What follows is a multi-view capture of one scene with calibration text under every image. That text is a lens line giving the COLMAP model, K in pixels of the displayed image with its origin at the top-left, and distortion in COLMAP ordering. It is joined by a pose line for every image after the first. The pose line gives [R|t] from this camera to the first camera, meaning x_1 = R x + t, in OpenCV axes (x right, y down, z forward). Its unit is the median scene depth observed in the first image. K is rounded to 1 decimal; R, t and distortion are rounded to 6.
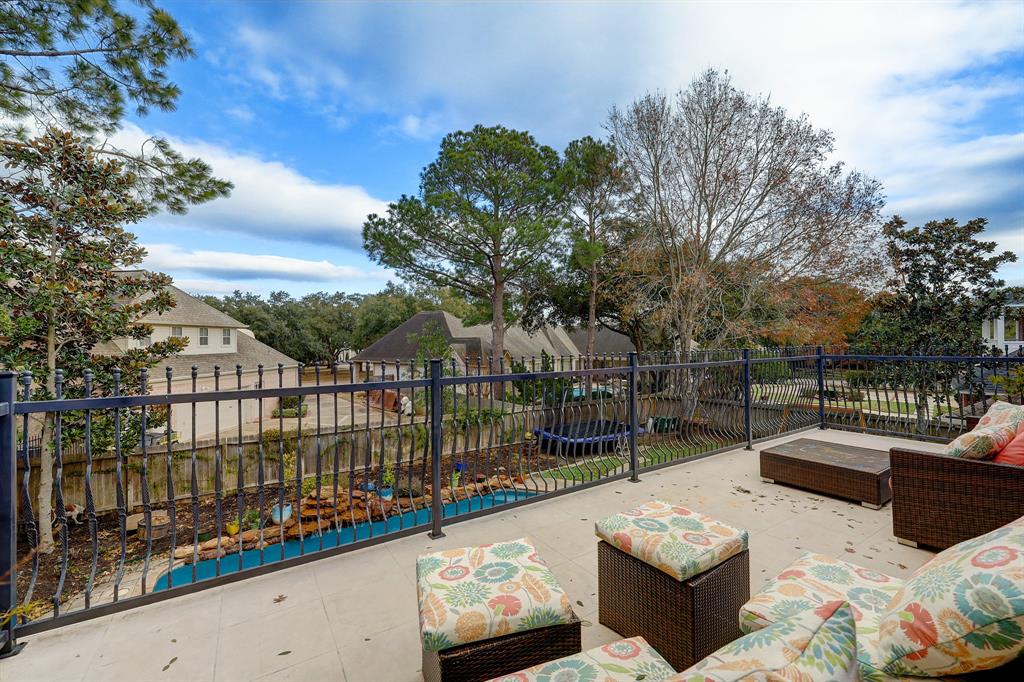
lens RADIAL K [[411.9, 0, 506.3], [0, 411.9, 339.3], [0, 0, 1]] dist [-0.003657, 0.000141]
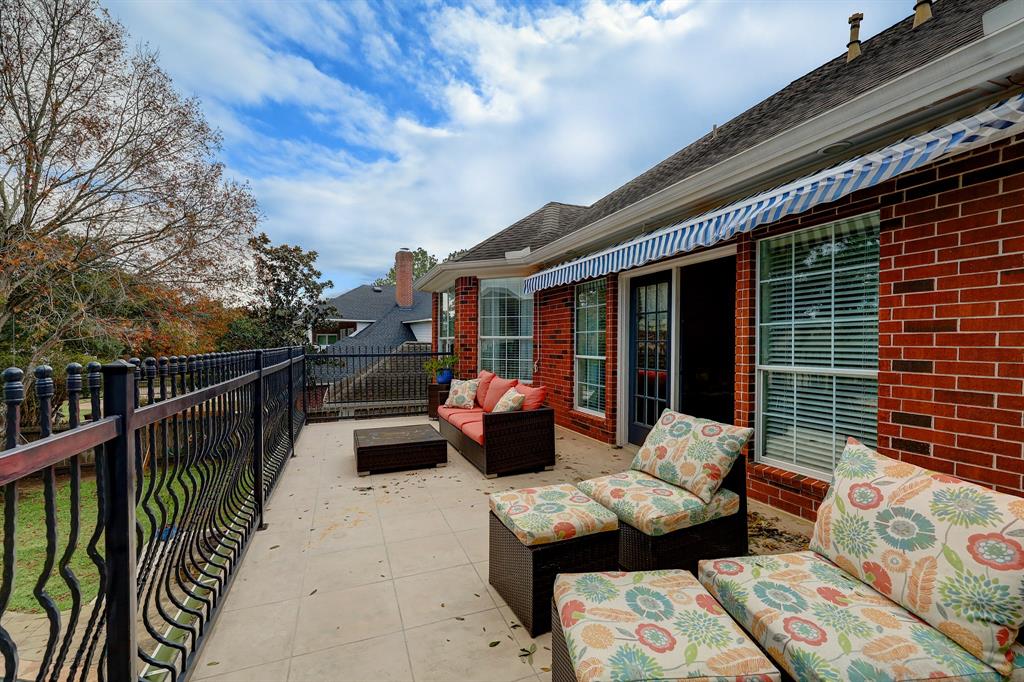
lens RADIAL K [[437.1, 0, 511.2], [0, 437.1, 348.9], [0, 0, 1]] dist [-0.002525, 0.000064]
pose [[0.195742, -0.003703, 0.980648, -0.095965], [-0.006818, 0.999964, 0.005137, 0.006098], [-0.980632, -0.007692, 0.195709, 0.114244]]
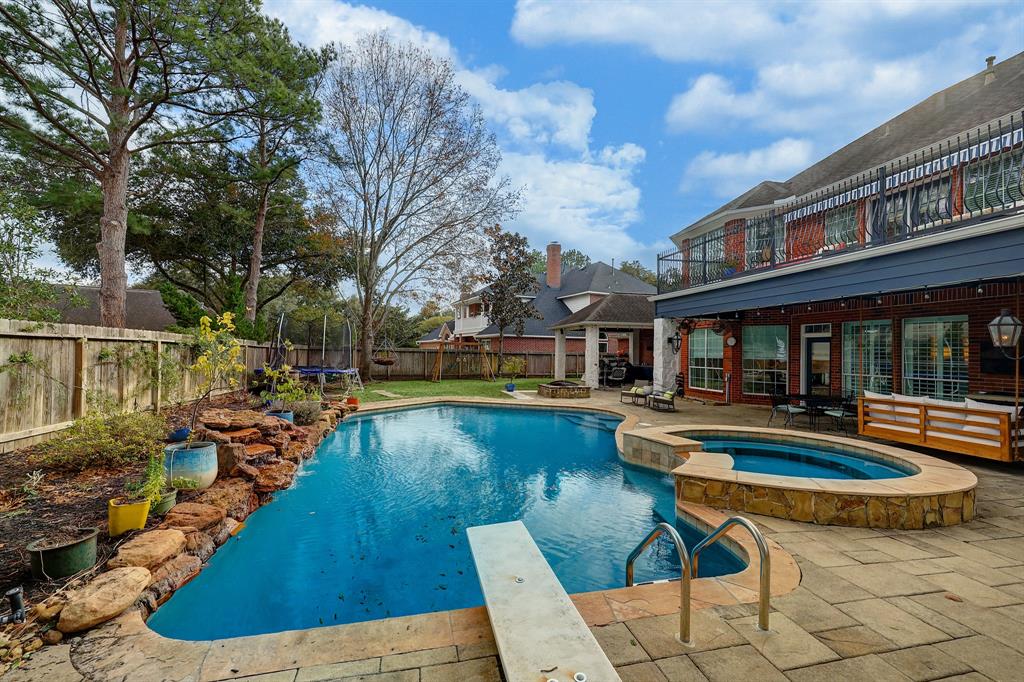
lens RADIAL K [[411.9, 0, 512.0], [0, 411.9, 346.6], [0, 0, 1]] dist [-0.003657, 0.000141]
pose [[0.345161, 0.020450, 0.938321, -0.601818], [-0.023431, 0.999639, -0.013167, 0.228932], [-0.938251, -0.017441, 0.345515, 0.430789]]
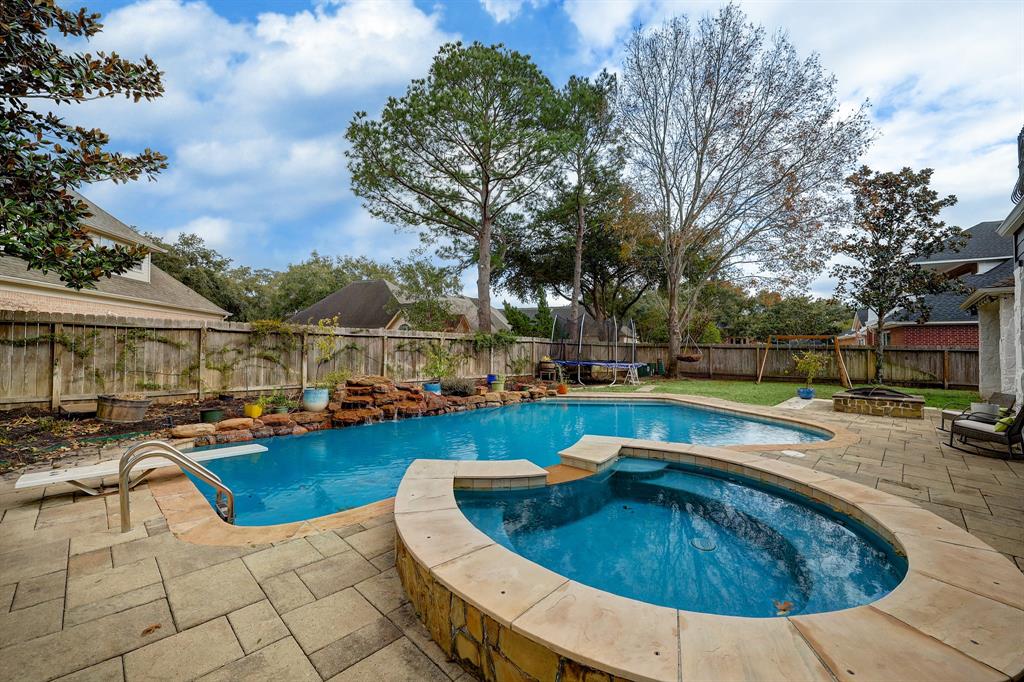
lens RADIAL K [[411.9, 0, 512.6], [0, 411.9, 335.4], [0, 0, 1]] dist [-0.003657, 0.000141]
pose [[0.972626, 0.020347, 0.231484, -0.279108], [-0.015263, 0.999602, -0.023735, 0.238963], [-0.231875, 0.019552, 0.972549, 0.147470]]
